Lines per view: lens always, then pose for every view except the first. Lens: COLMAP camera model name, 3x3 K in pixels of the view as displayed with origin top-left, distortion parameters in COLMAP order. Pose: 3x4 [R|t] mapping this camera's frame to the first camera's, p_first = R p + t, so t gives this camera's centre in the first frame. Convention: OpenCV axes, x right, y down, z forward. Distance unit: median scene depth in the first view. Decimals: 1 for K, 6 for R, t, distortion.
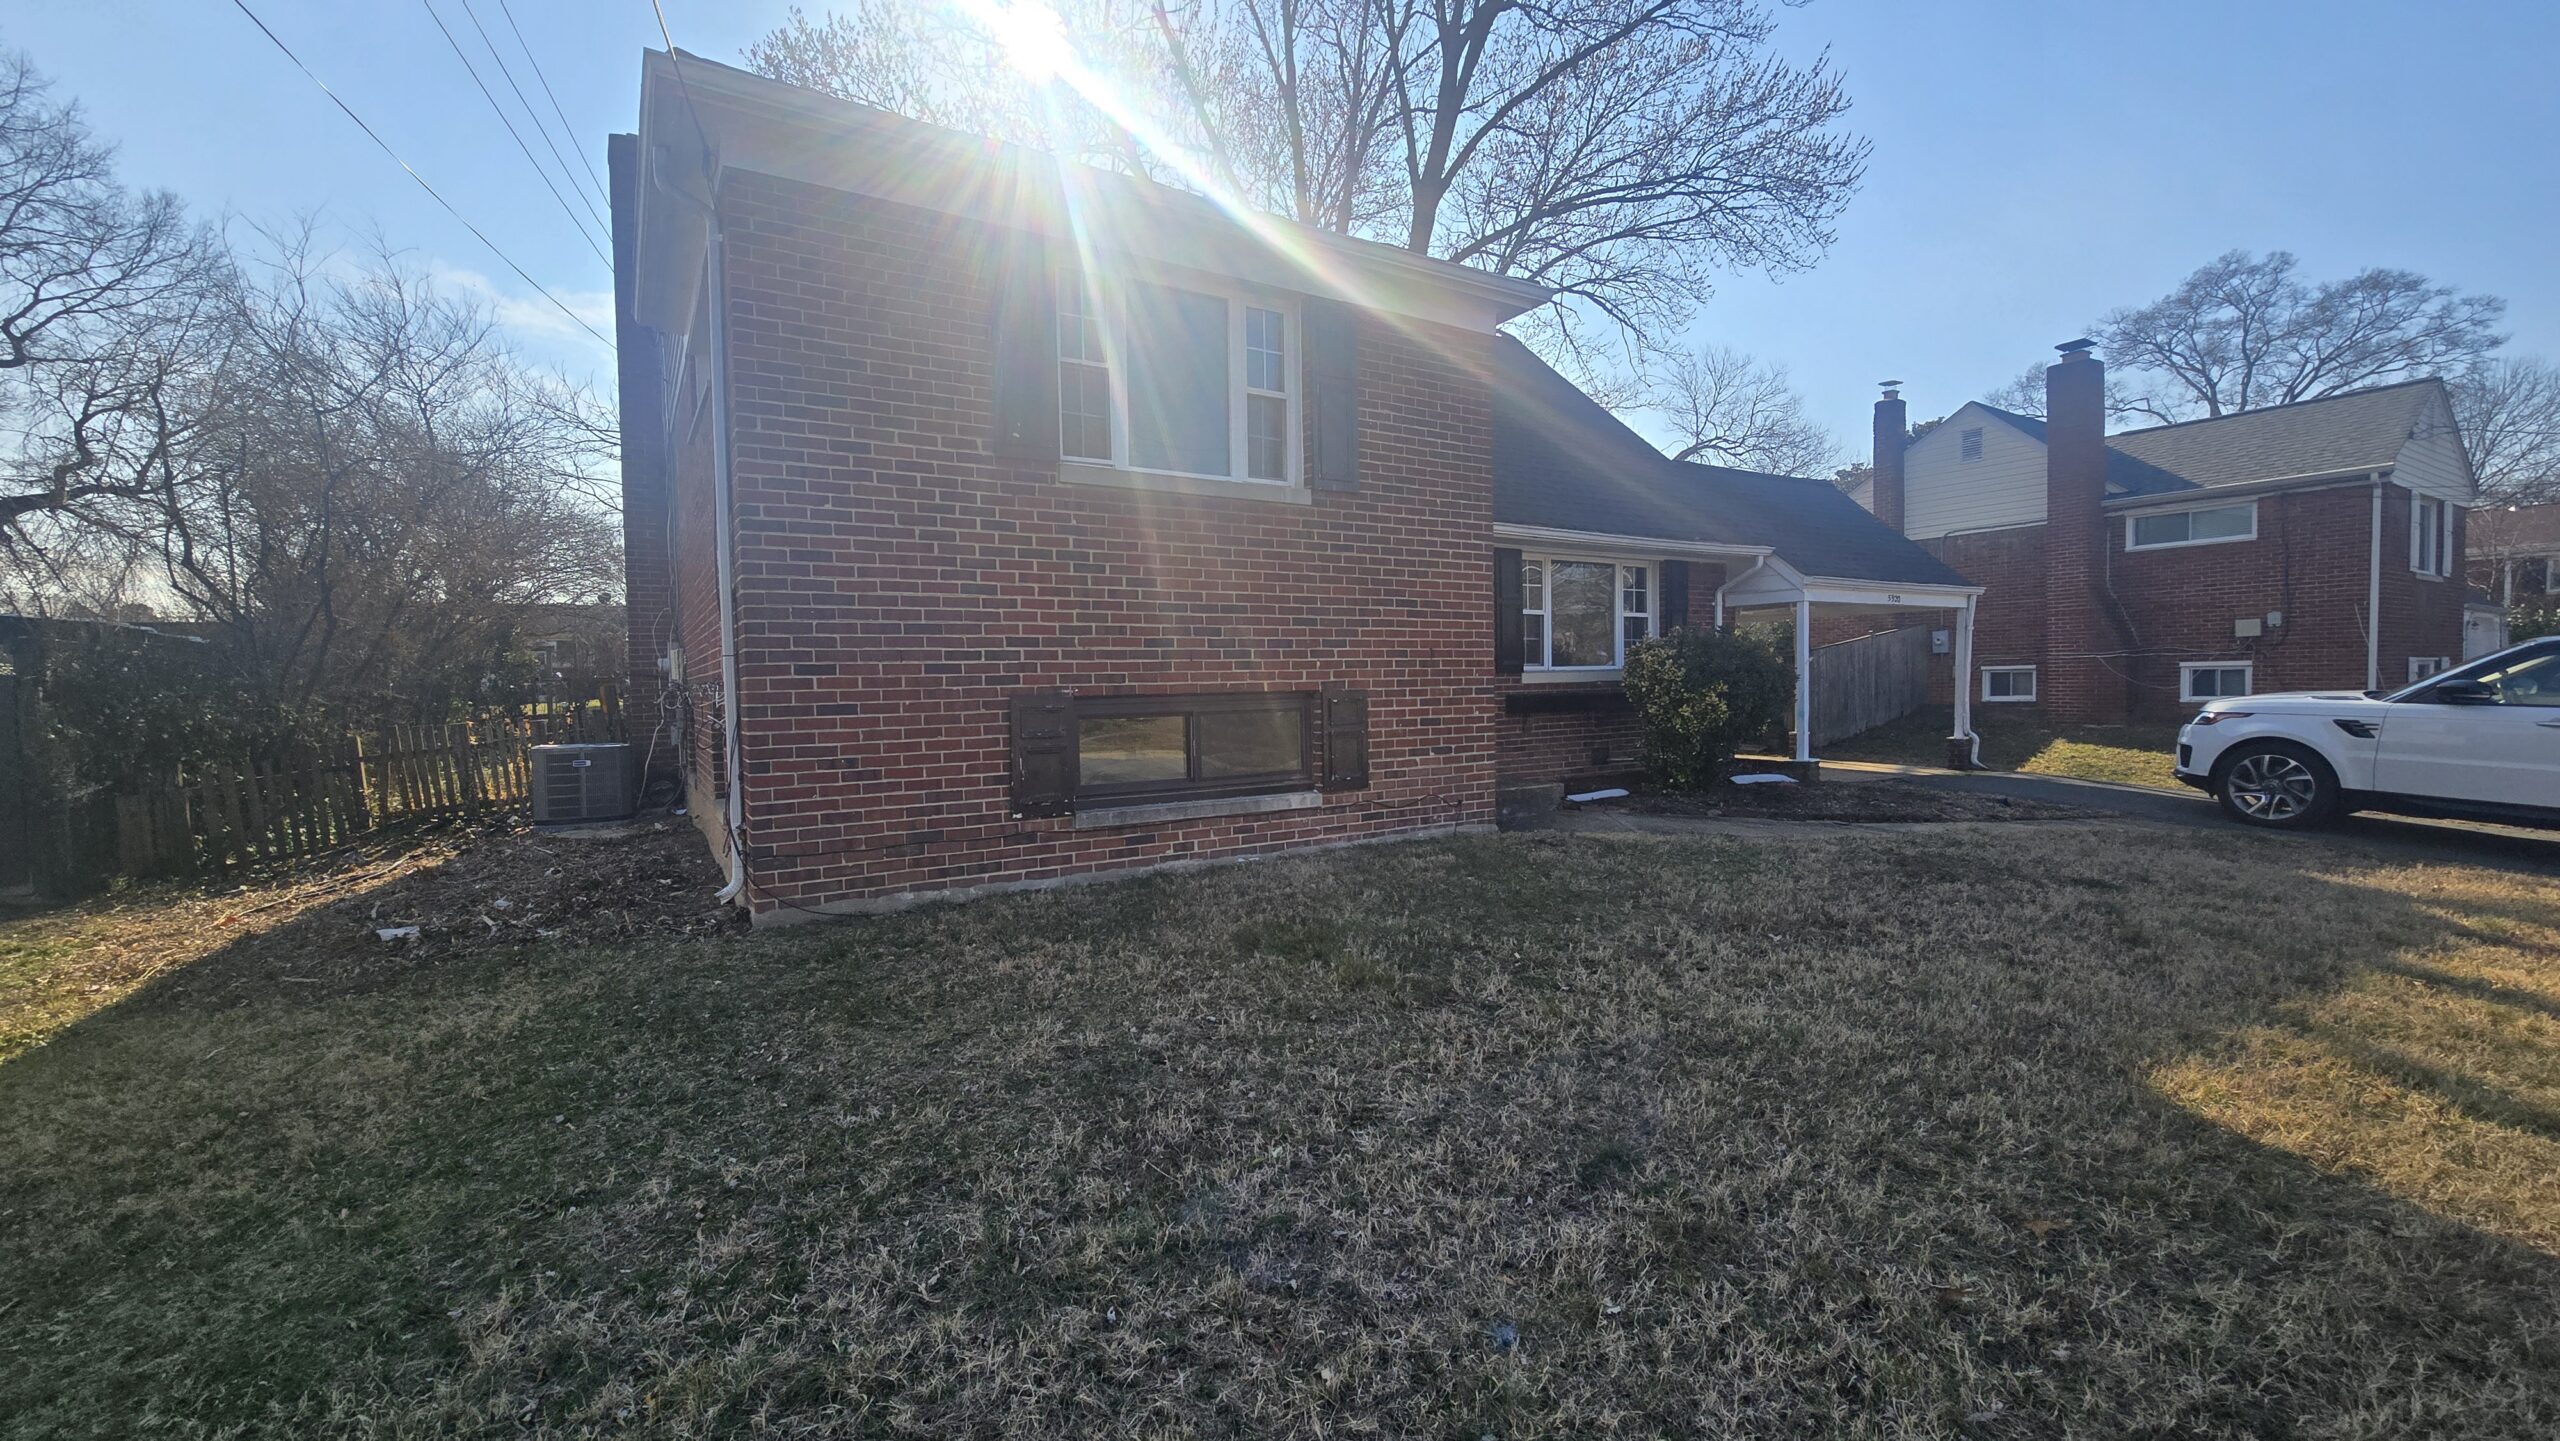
lens RADIAL K [[1038.4, 0, 1283.3], [0, 1038.4, 721.9], [0, 0, 1]] dist [0.000798, -0.000387]
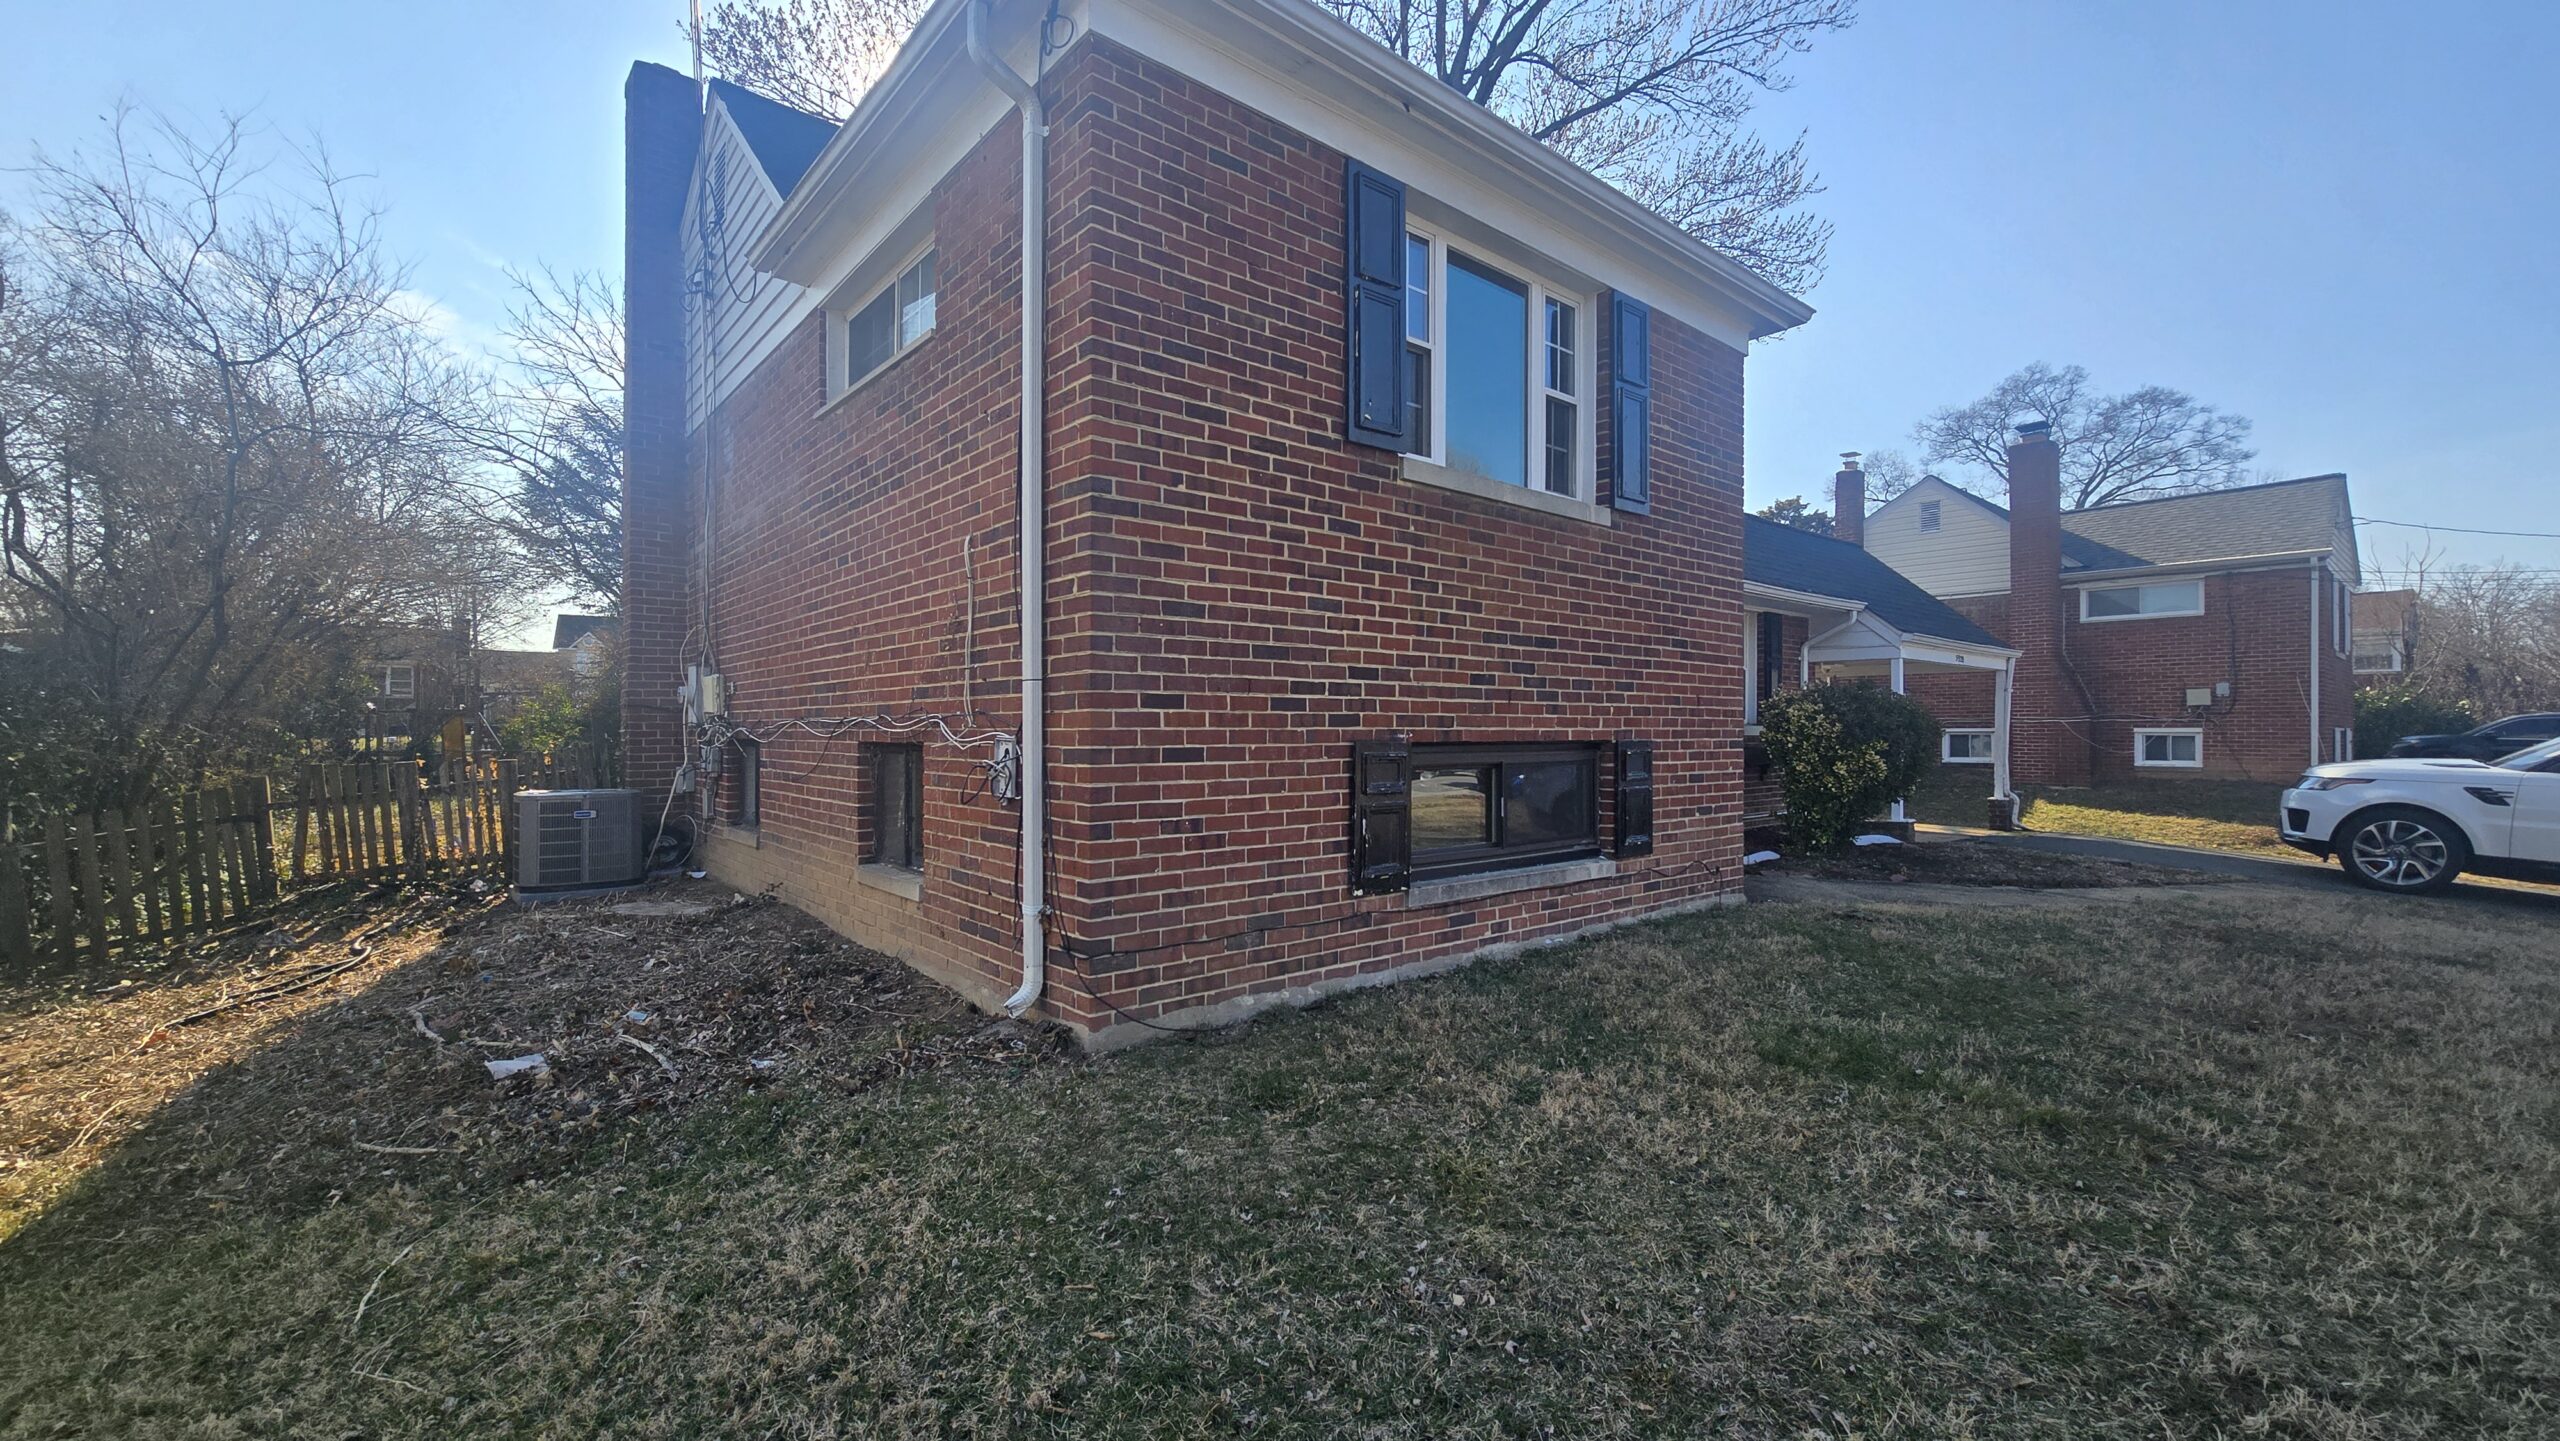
lens RADIAL K [[1038.4, 0, 1283.3], [0, 1038.4, 721.9], [0, 0, 1]] dist [0.000798, -0.000387]
pose [[0.990504, 0.020727, 0.135914, -0.347931], [-0.014253, 0.998725, -0.048434, -0.000062], [-0.136745, 0.046037, 0.989536, 0.182341]]
